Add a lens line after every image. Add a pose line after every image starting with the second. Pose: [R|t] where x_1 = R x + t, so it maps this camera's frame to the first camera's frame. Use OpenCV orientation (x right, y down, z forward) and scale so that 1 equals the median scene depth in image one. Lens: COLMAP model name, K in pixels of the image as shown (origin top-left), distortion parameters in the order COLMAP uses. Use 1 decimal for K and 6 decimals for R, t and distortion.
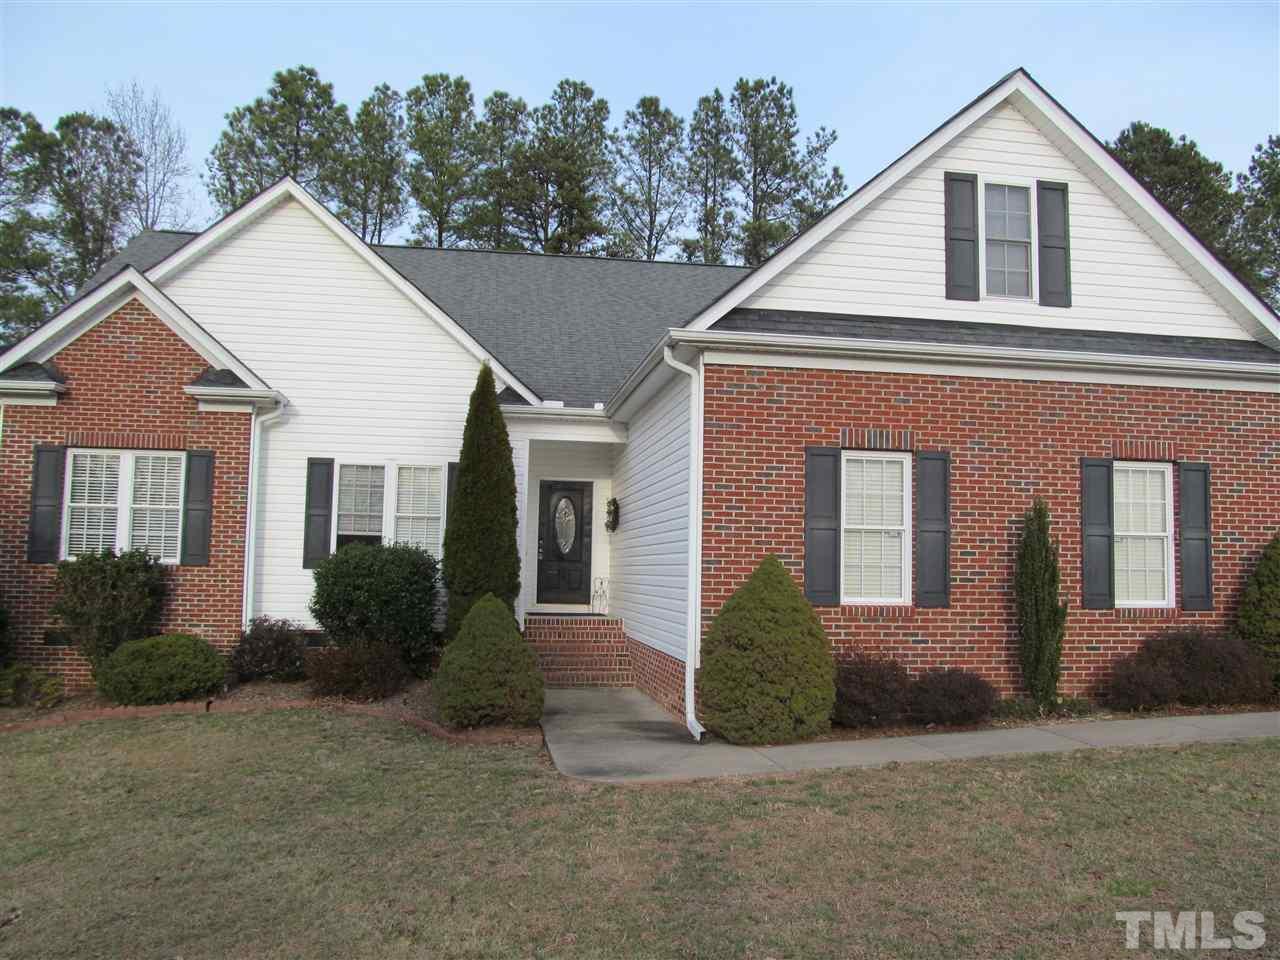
lens RADIAL K [[1062.1, 0, 645.1], [0, 1062.1, 480.1], [0, 0, 1]] dist [-0.058802, 0.013528]
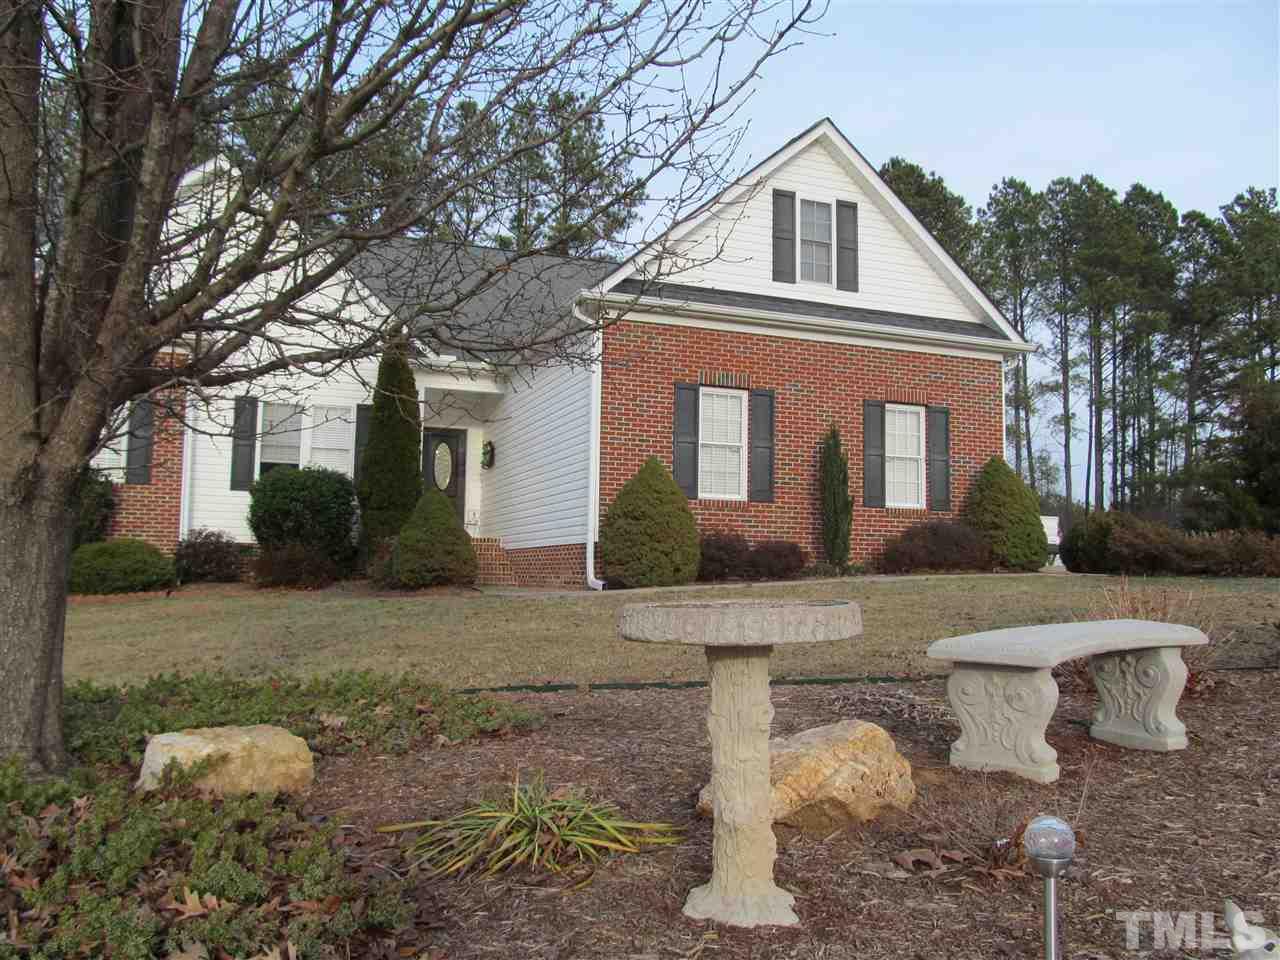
lens RADIAL K [[1062.1, 0, 639.9], [0, 1062.1, 480.3], [0, 0, 1]] dist [-0.058802, 0.013528]
pose [[0.978018, 0.015769, 0.207925, -0.164261], [-0.014763, 0.999871, -0.006389, 0.098022], [-0.207998, 0.003179, 0.978124, -0.308332]]
